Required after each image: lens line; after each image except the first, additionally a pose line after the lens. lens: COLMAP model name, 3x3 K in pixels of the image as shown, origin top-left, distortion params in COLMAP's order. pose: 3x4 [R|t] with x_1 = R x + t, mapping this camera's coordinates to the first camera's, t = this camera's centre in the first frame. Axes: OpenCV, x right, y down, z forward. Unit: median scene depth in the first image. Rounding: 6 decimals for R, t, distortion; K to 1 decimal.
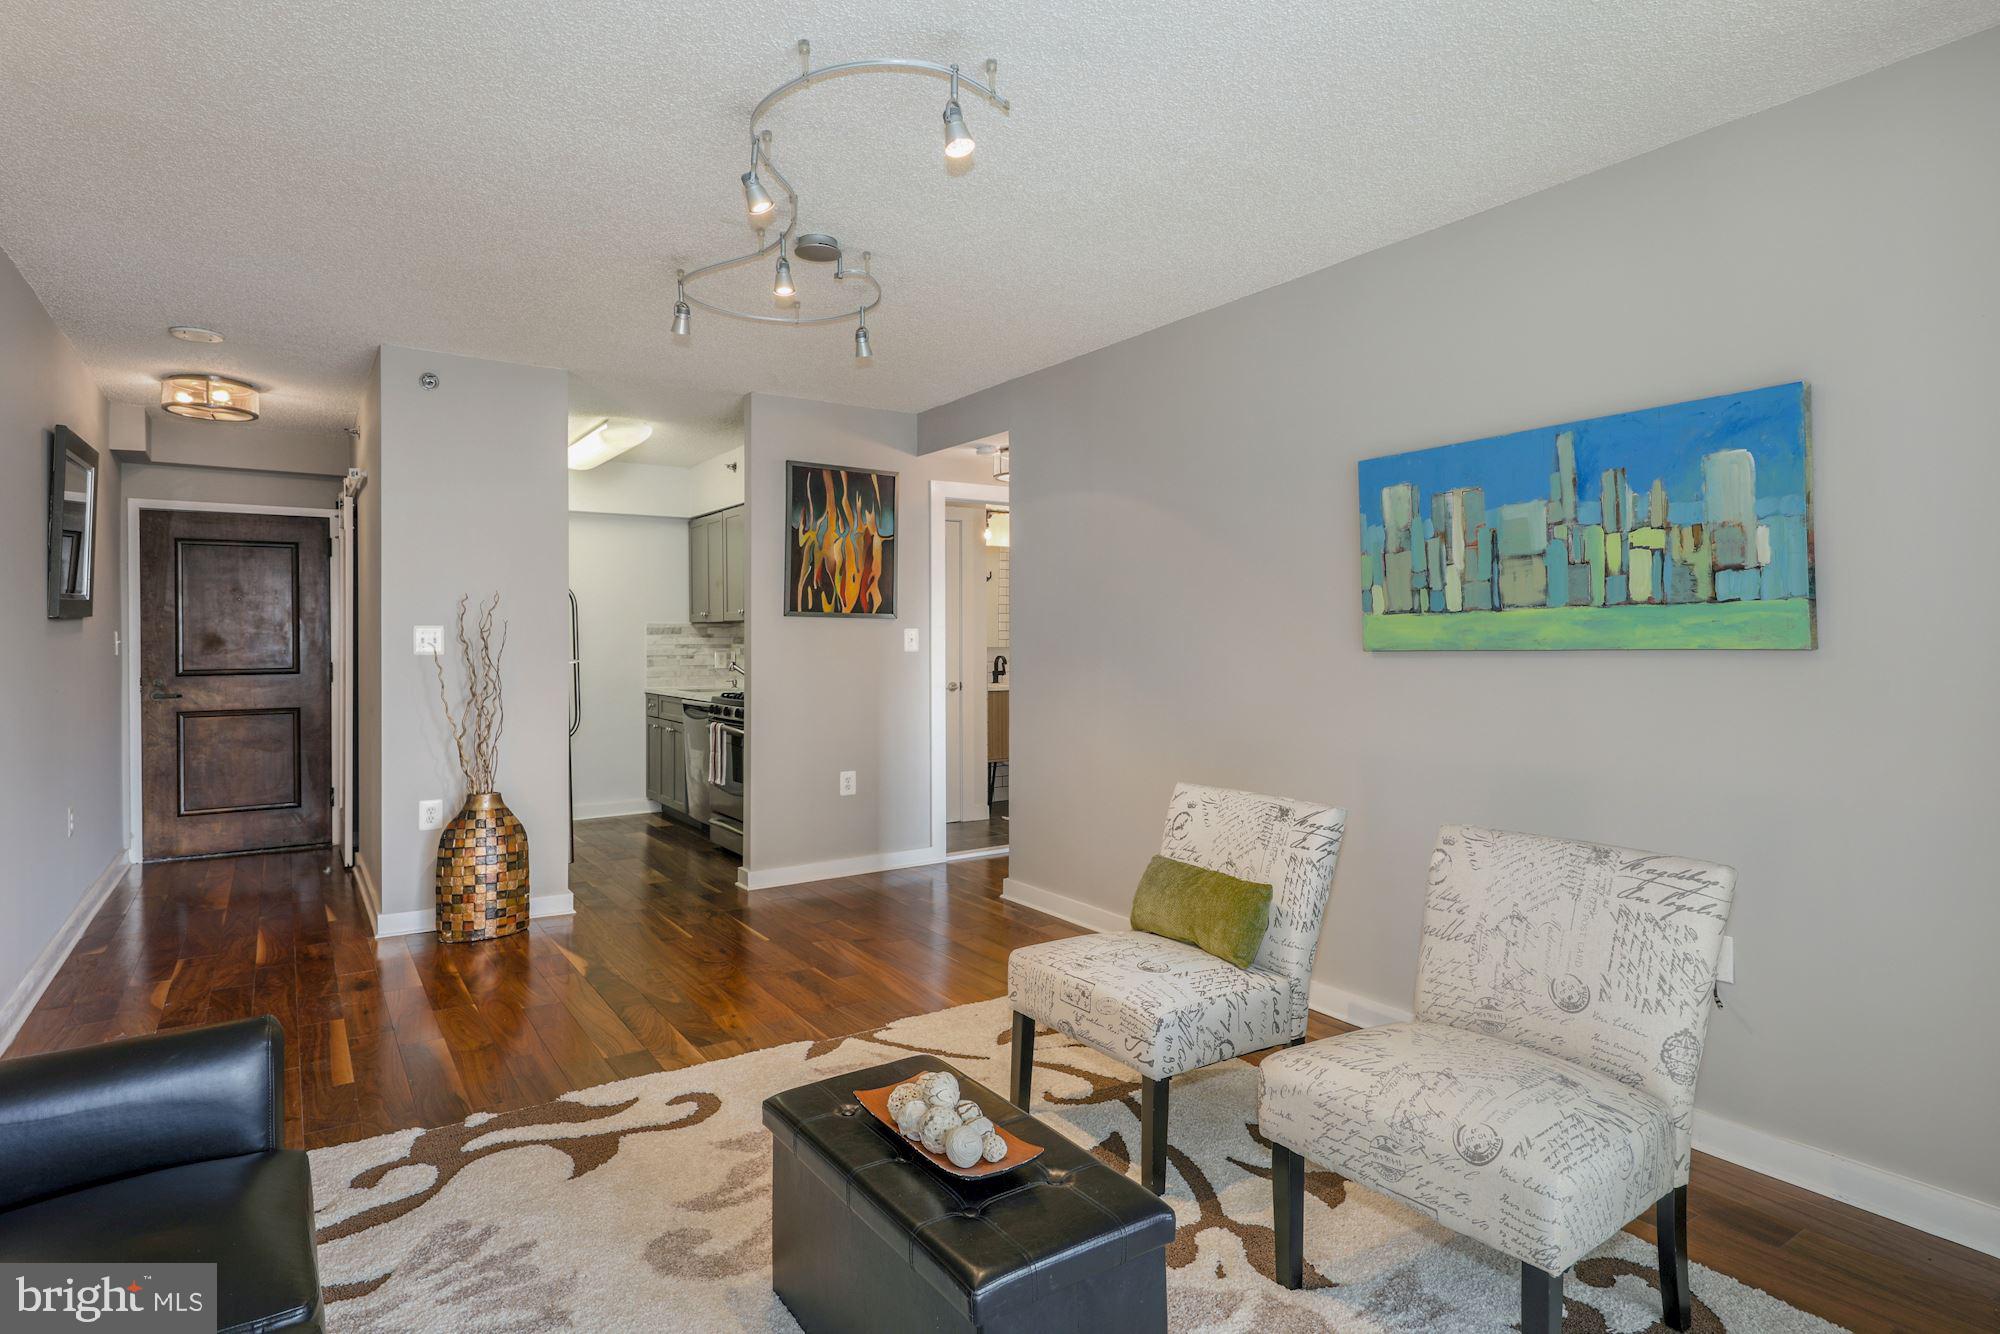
lens RADIAL K [[1072.3, 0, 1027.4], [0, 1072.3, 634.2], [0, 0, 1]] dist [0.016377, -0.000176]
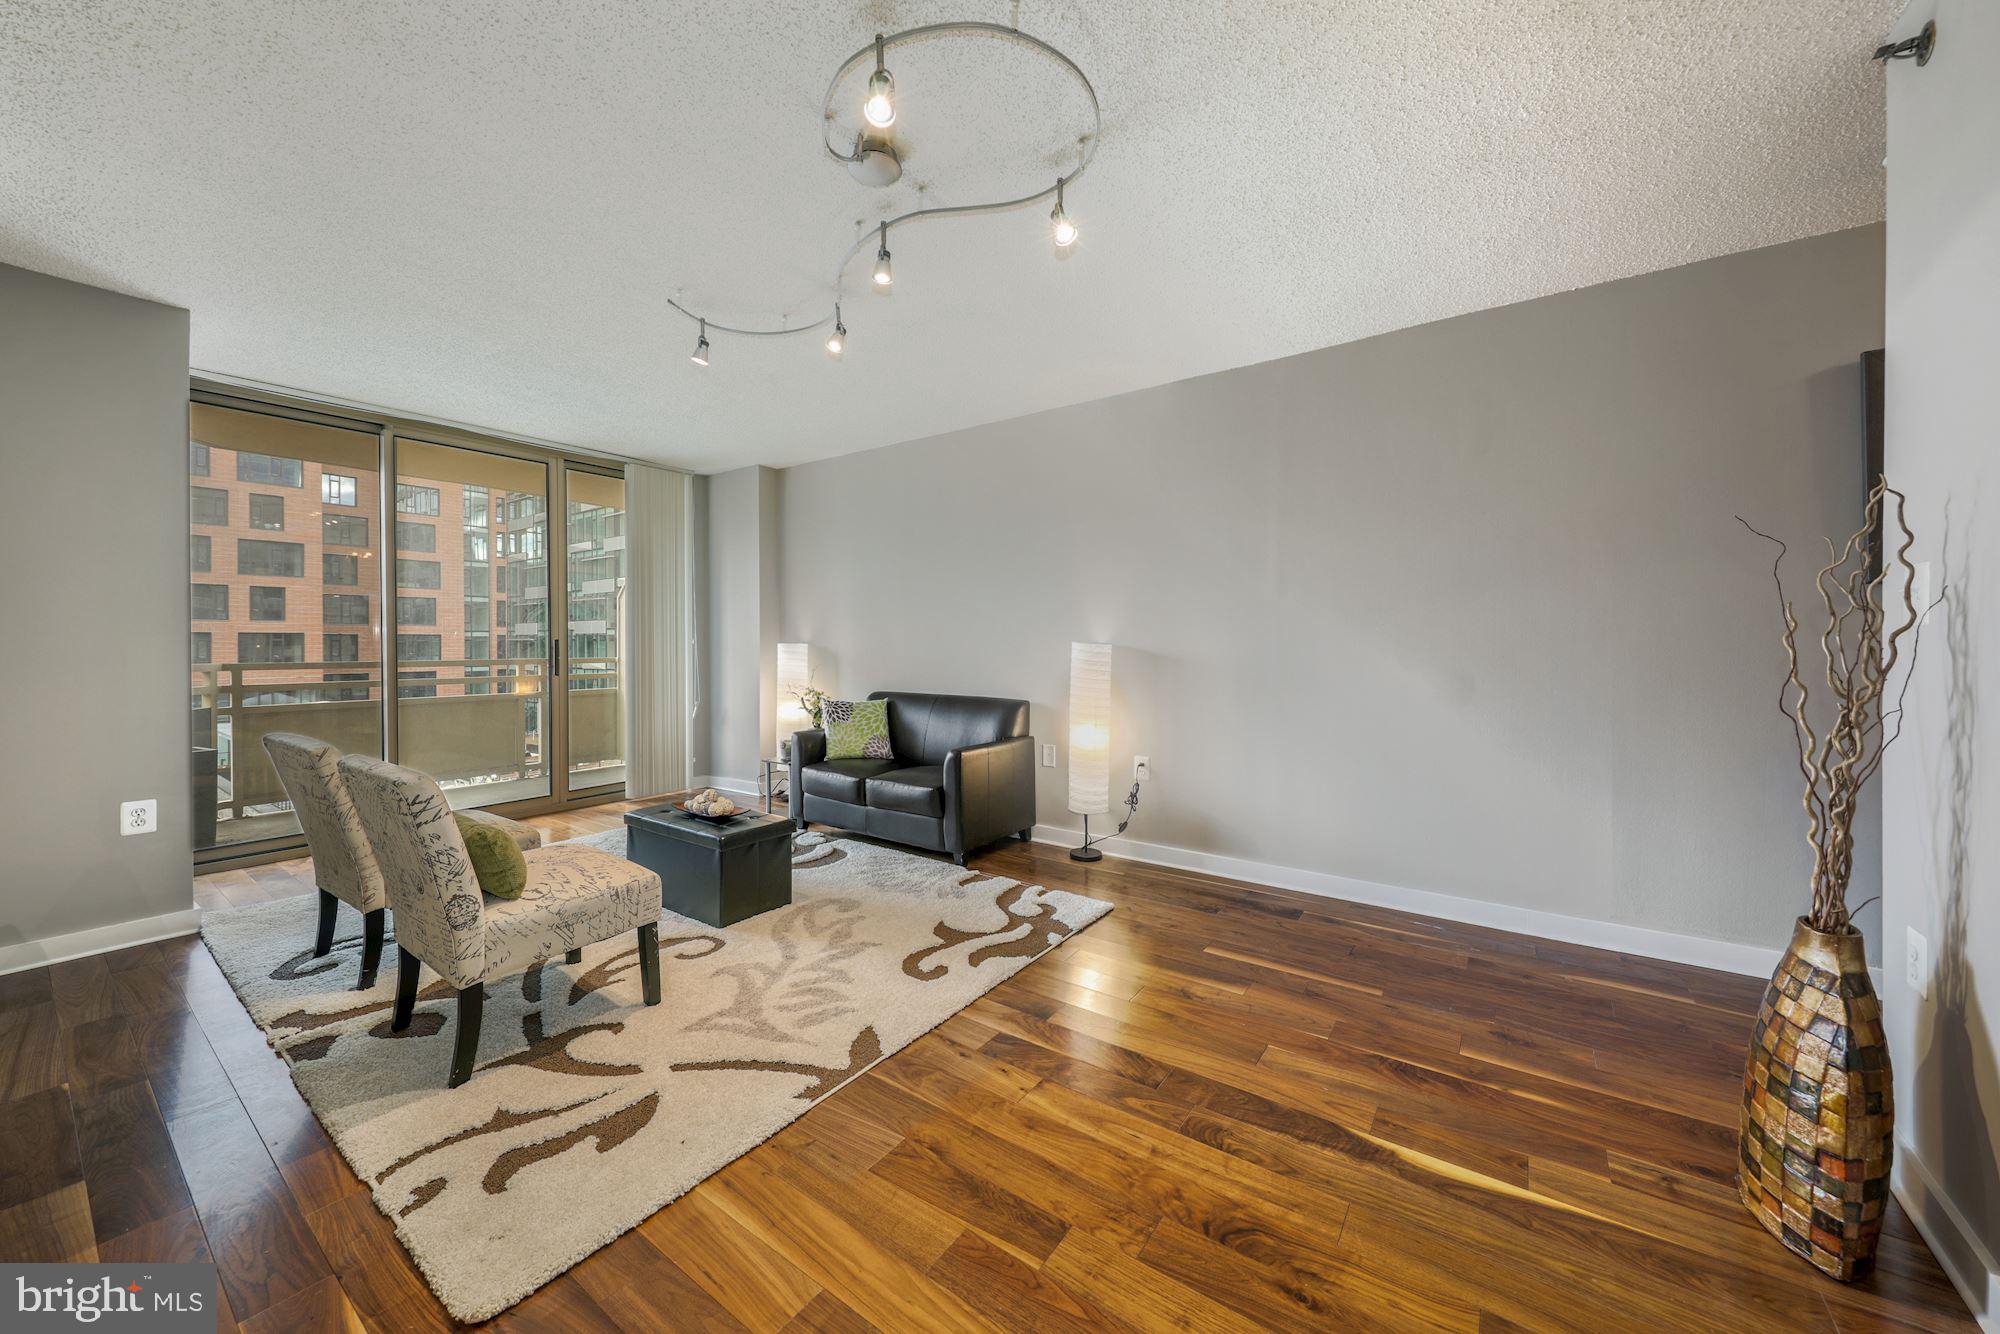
lens RADIAL K [[747.2, 0, 1007.6], [0, 747.2, 656.0], [0, 0, 1]] dist [0.001564, -0.000277]
pose [[-0.944938, 0.010743, -0.327074, -0.108071], [0.004721, 0.999804, 0.019202, 0.037452], [0.327216, 0.016600, -0.944804, 1.833244]]
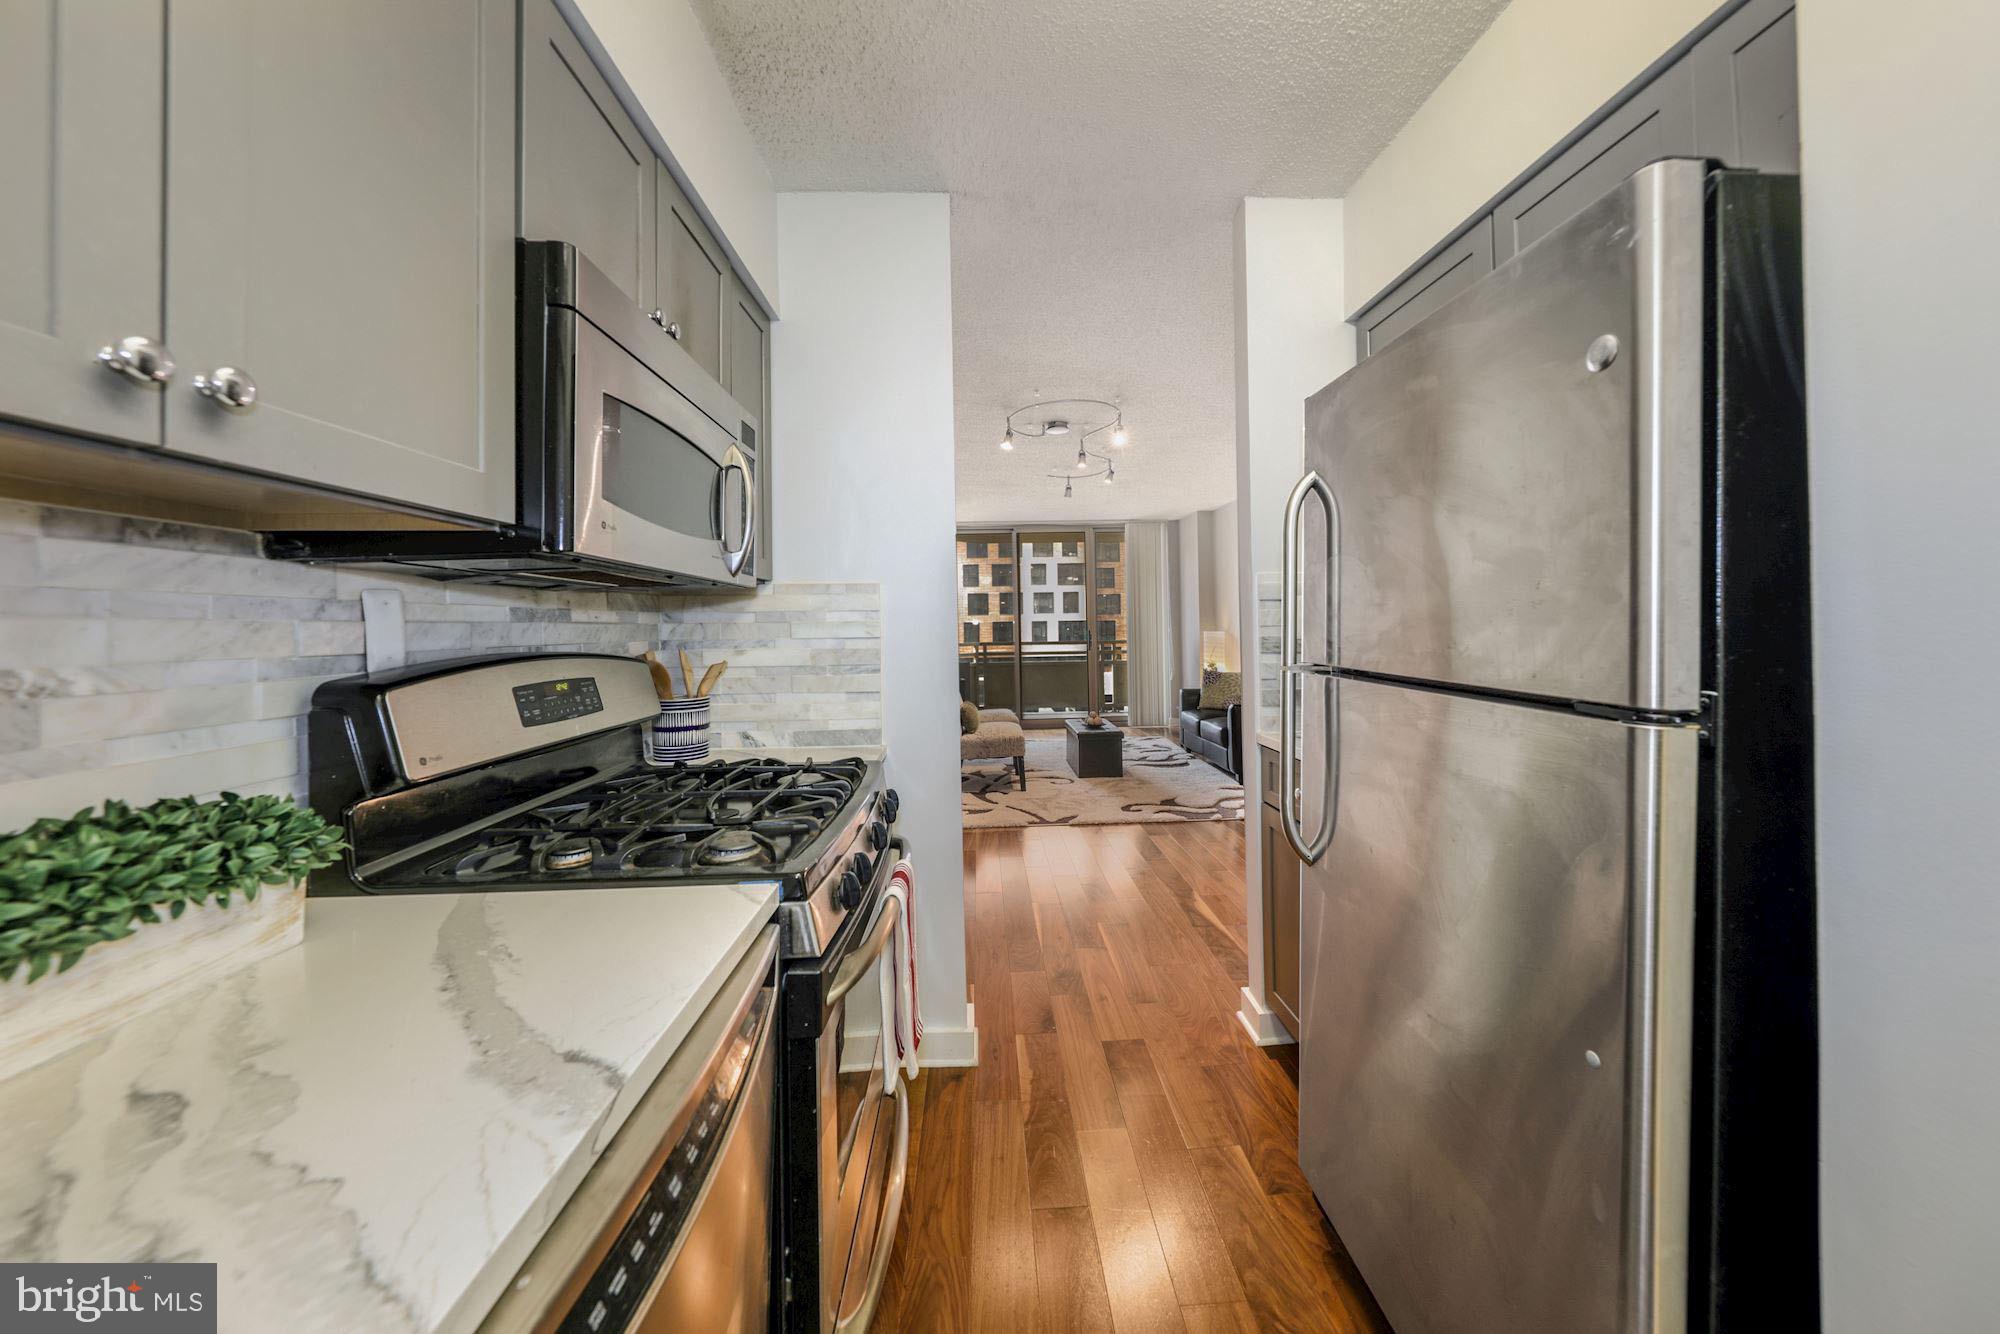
lens RADIAL K [[669.2, 0, 1009.9], [0, 669.2, 624.0], [0, 0, 1]] dist [-0.005010, -0.000867]
pose [[-0.846693, 0.022904, 0.531588, -0.876625], [0.022531, 0.999720, -0.007187, 0.018088], [-0.531604, 0.005892, -0.846973, 2.386039]]
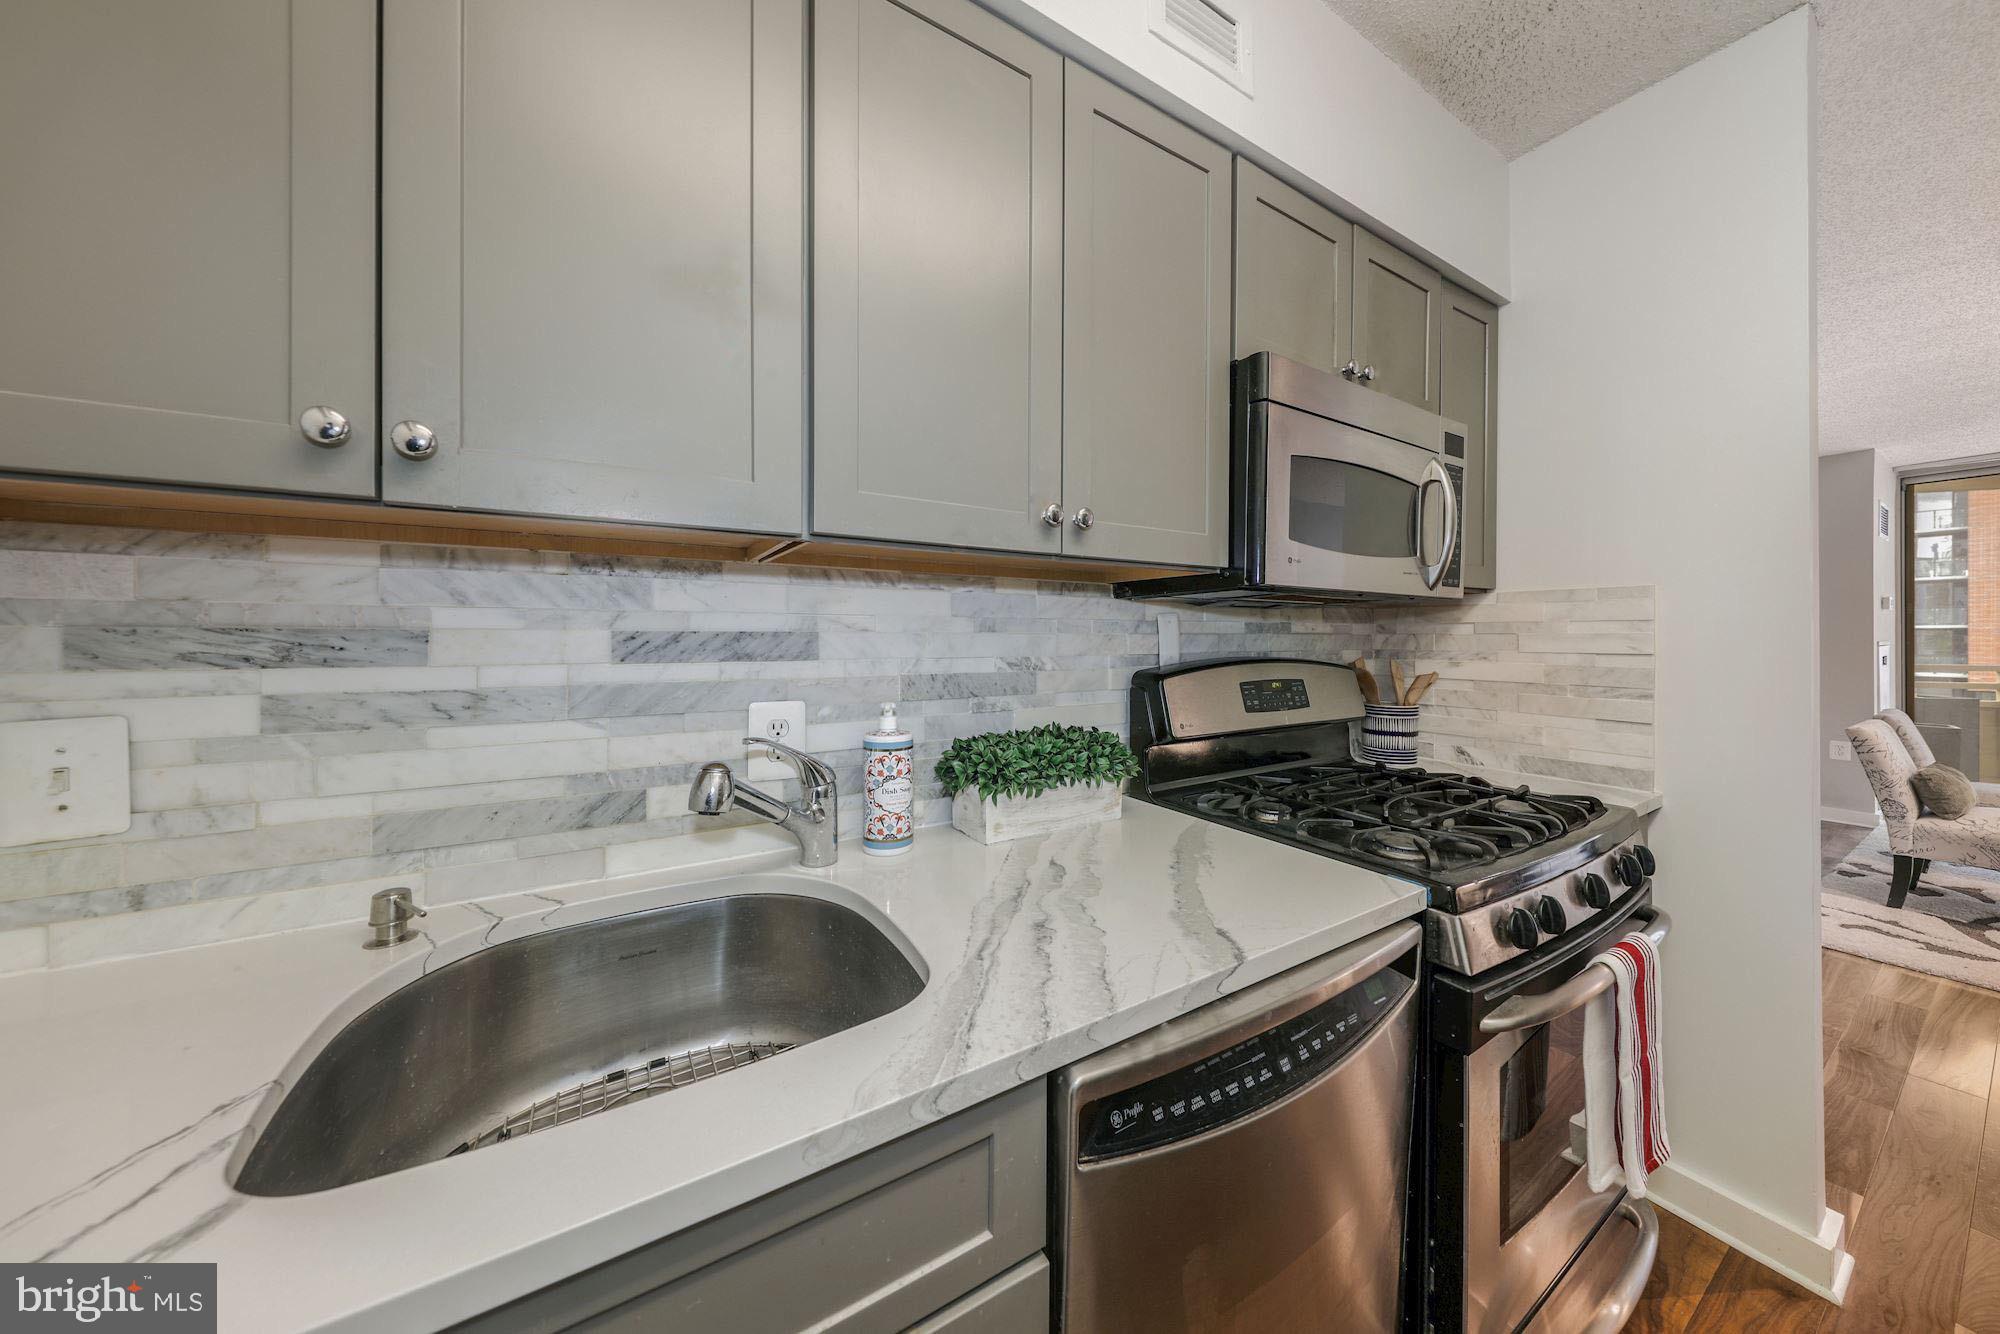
lens RADIAL K [[651.3, 0, 1012.7], [0, 651.3, 639.7], [0, 0, 1]] dist [0.006478, -0.000481]
pose [[0.041725, 0.003138, 0.999124, -0.939211], [-0.000378, 0.999995, -0.003125, 0.014072], [-0.999129, -0.000248, 0.041726, 2.371614]]
